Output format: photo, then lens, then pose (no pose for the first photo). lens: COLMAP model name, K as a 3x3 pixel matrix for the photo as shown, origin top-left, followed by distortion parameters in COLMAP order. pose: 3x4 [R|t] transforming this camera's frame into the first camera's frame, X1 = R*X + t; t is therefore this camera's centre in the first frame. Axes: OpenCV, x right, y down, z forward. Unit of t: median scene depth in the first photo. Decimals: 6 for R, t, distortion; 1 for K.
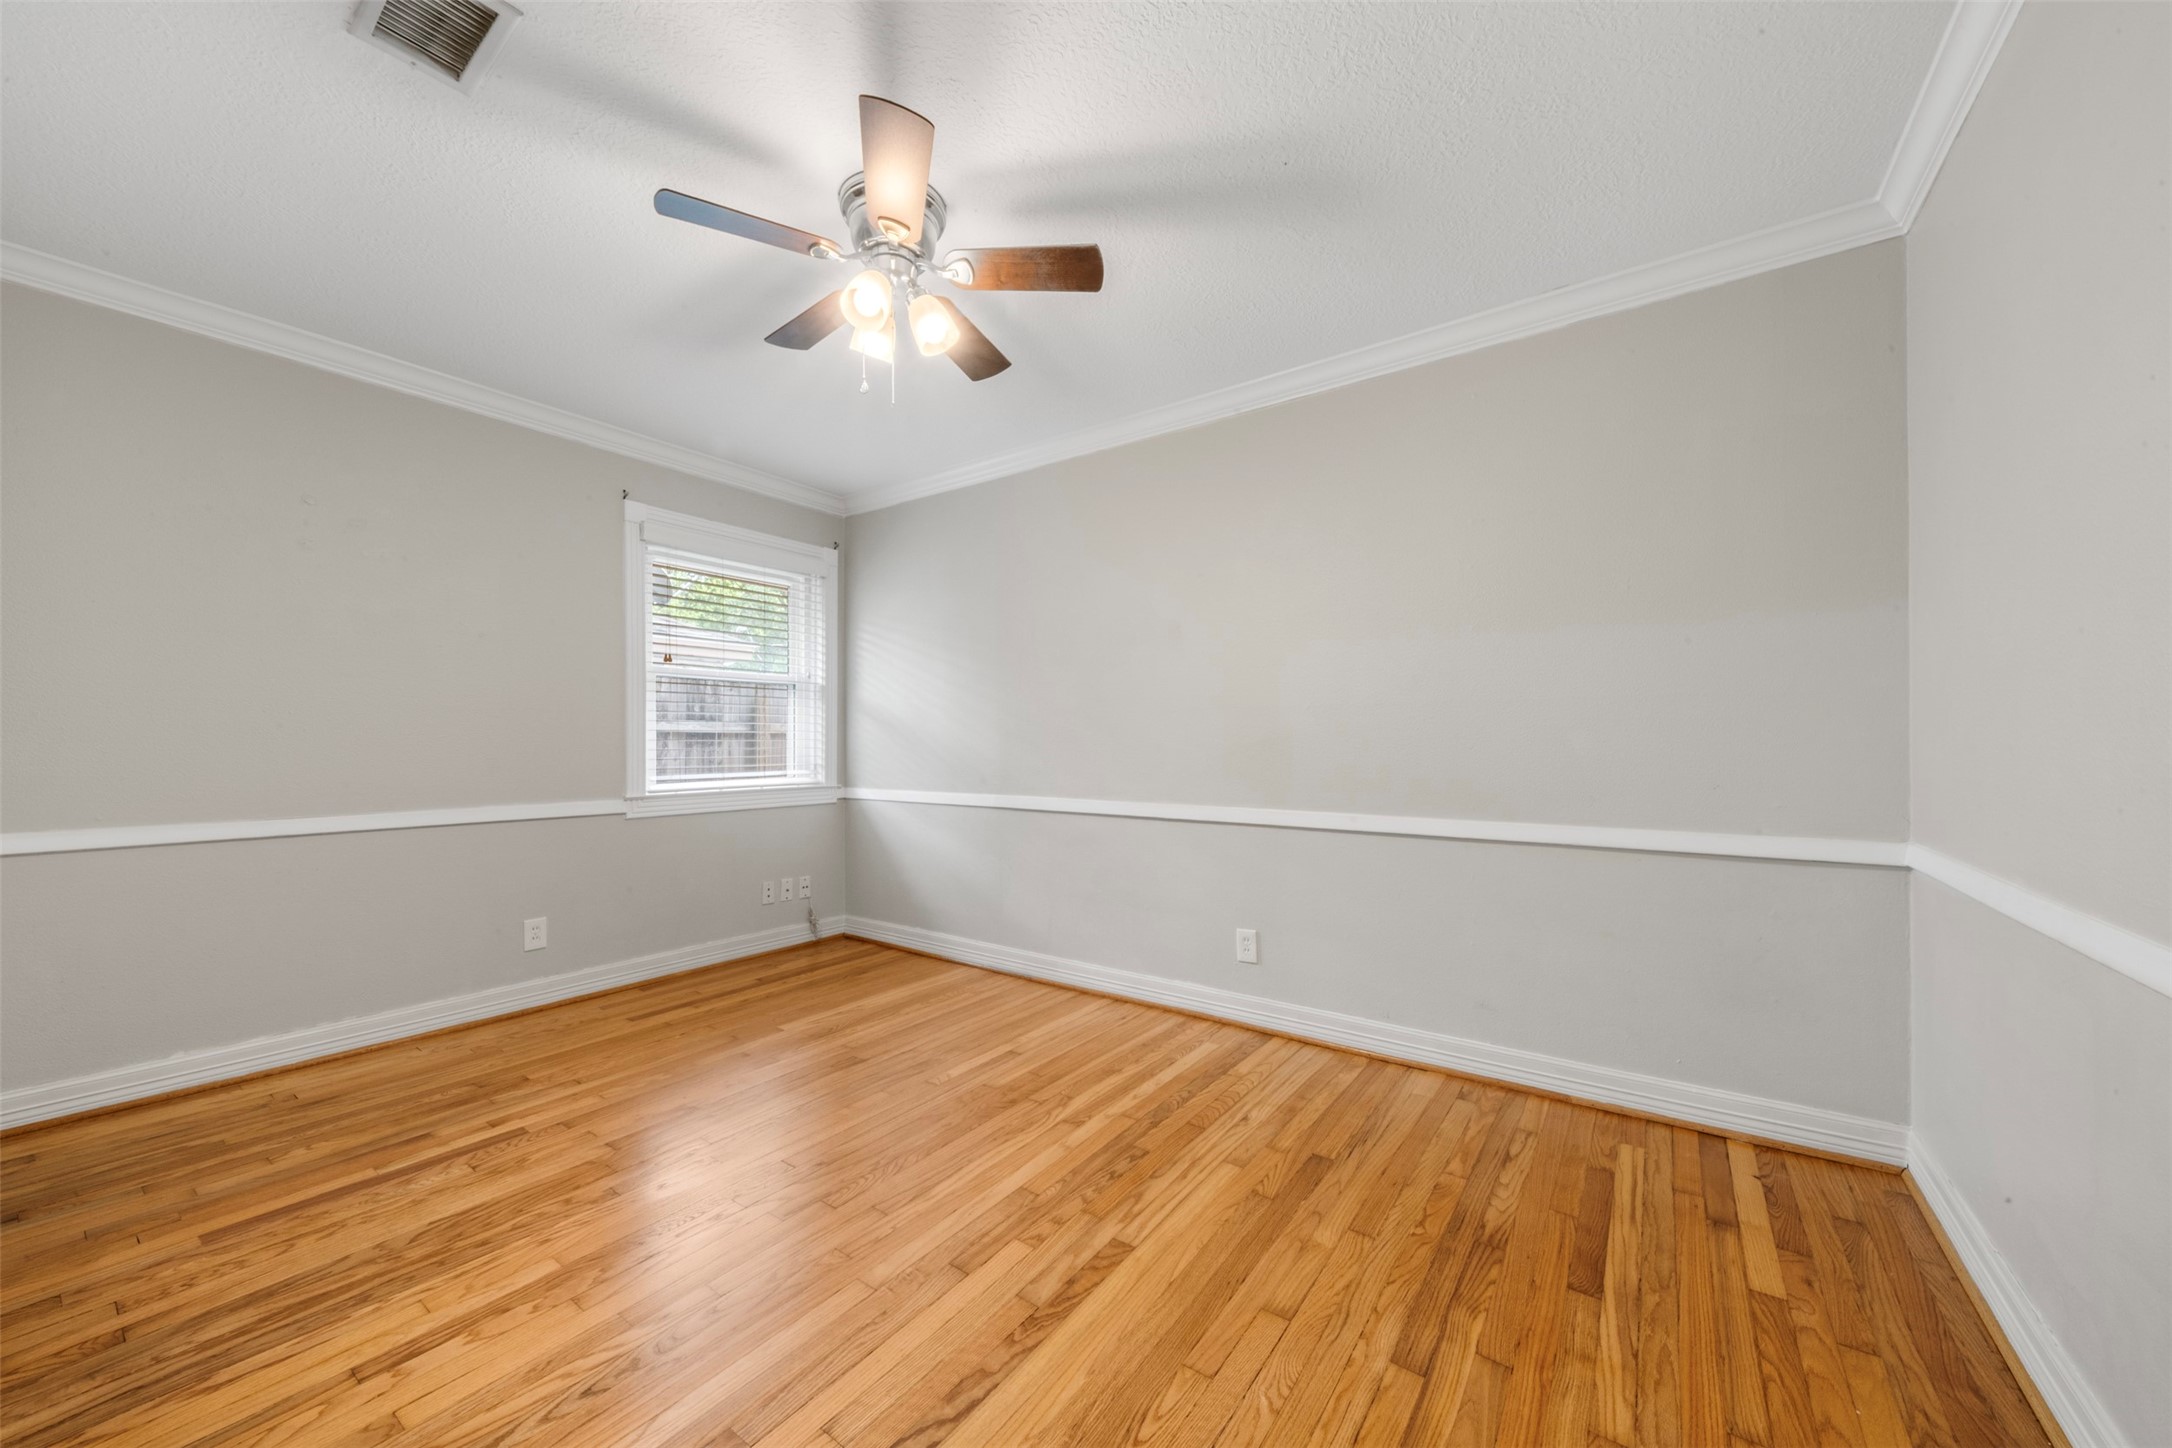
lens RADIAL K [[763.5, 0, 1089.3], [0, 763.5, 753.2], [0, 0, 1]] dist [0.015220, -0.007688]
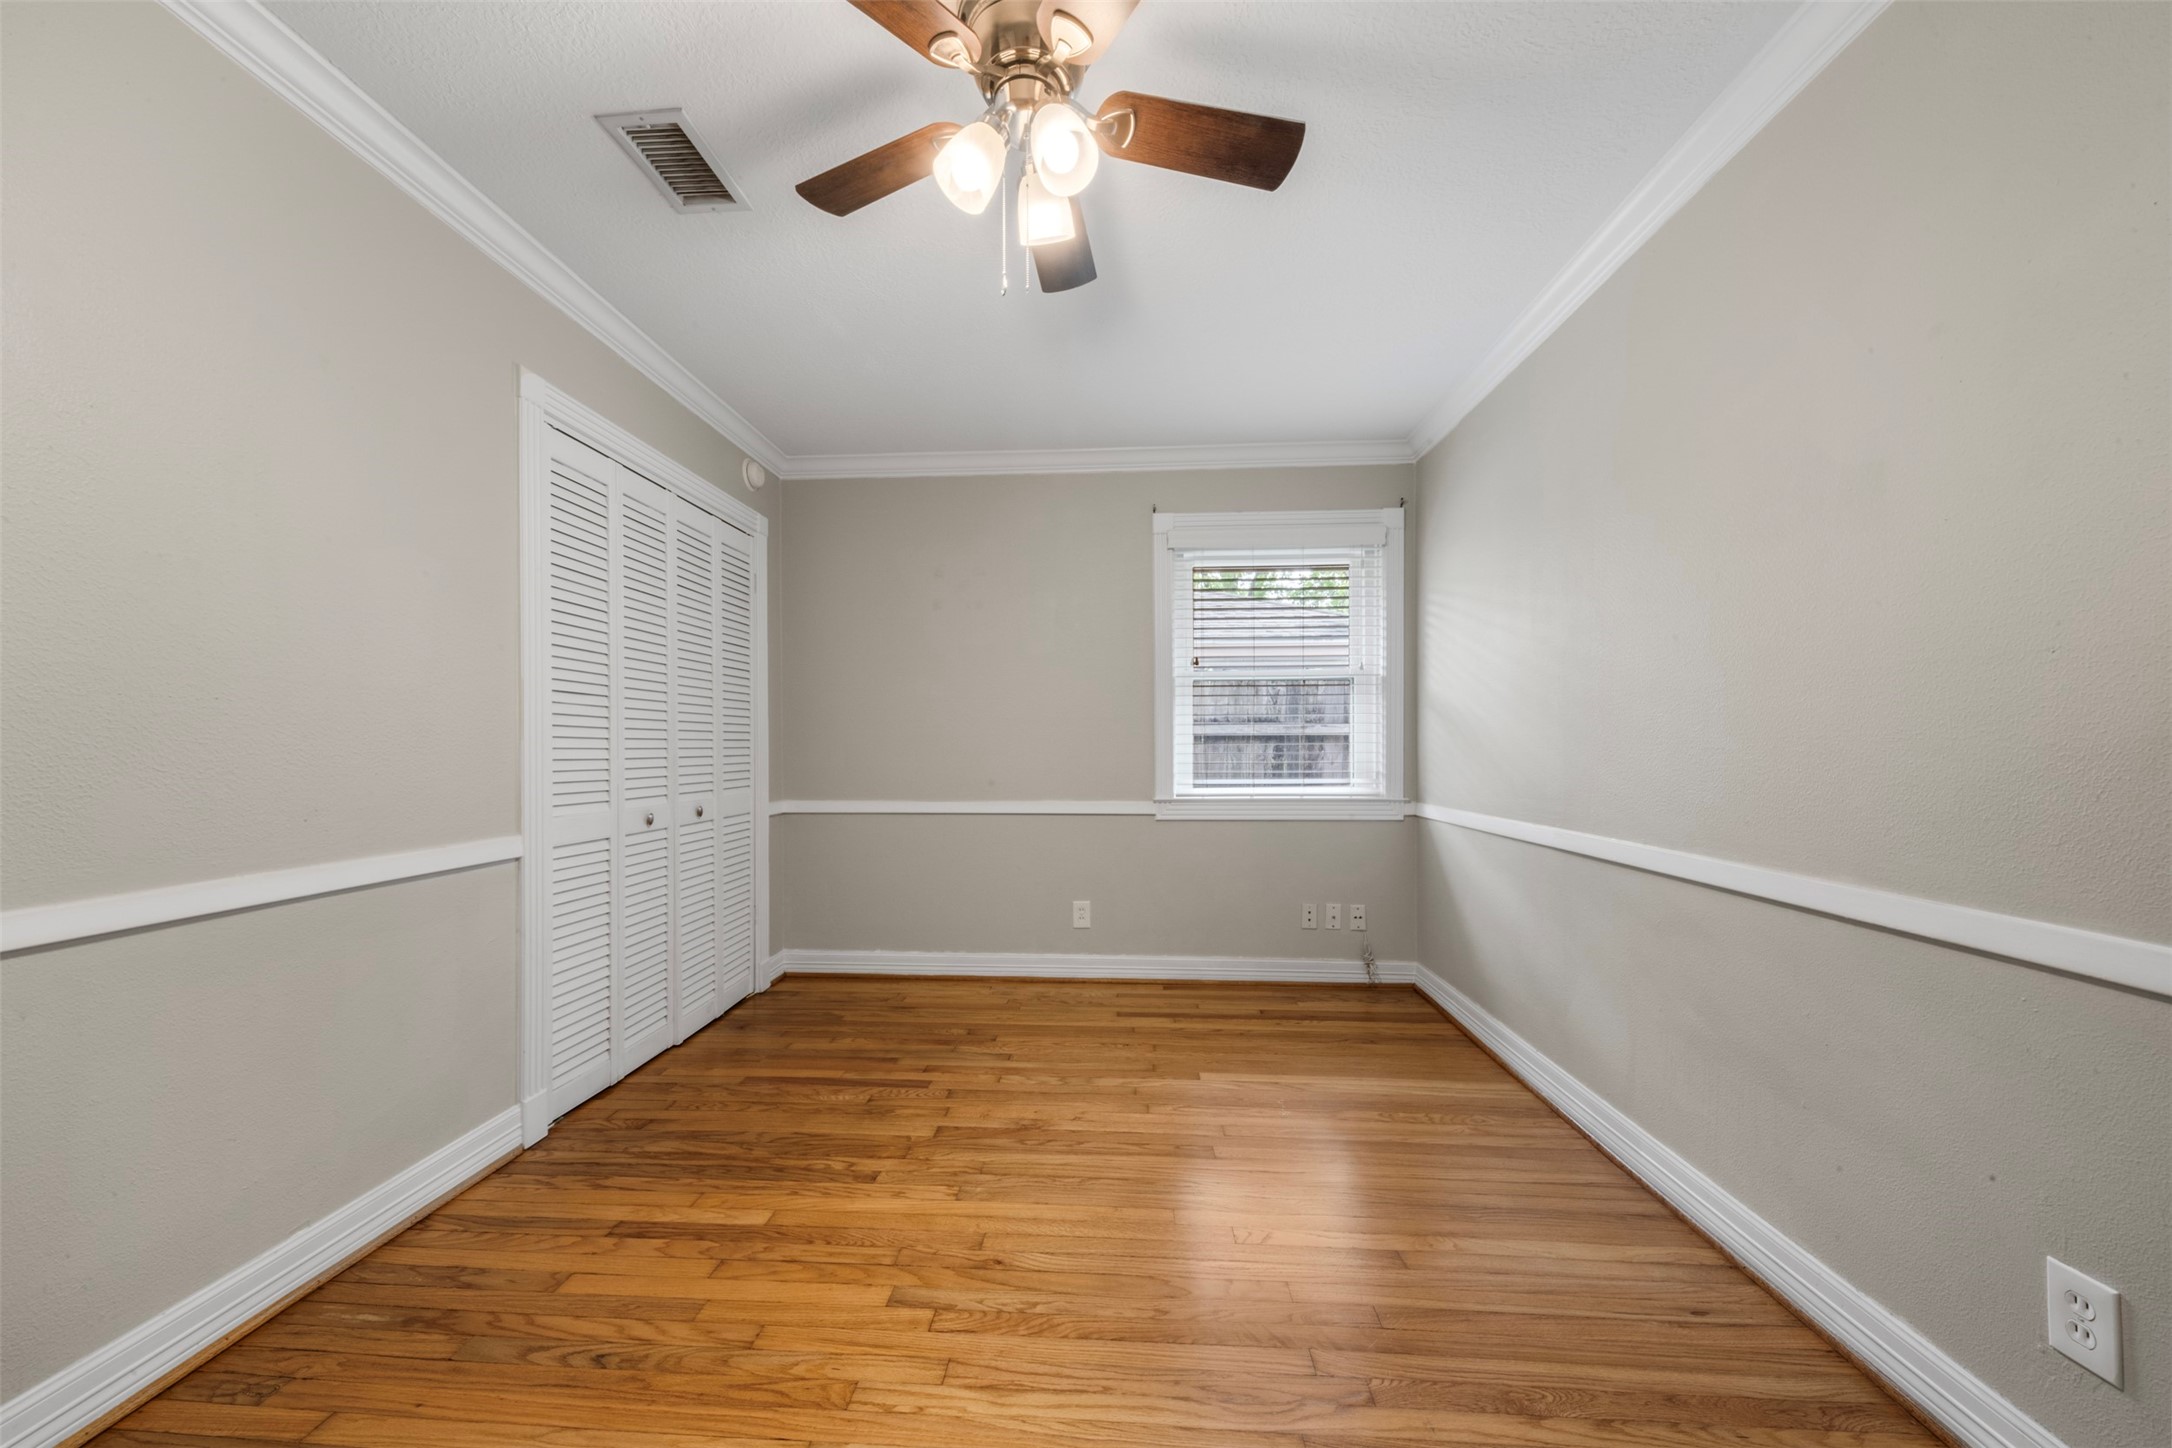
lens RADIAL K [[763.5, 0, 1089.3], [0, 763.5, 753.2], [0, 0, 1]] dist [0.015220, -0.007688]
pose [[0.535068, 0.008059, -0.844771, 0.226187], [-0.009944, 0.999945, 0.003241, -0.007537], [0.844751, 0.006666, 0.535119, 0.371077]]
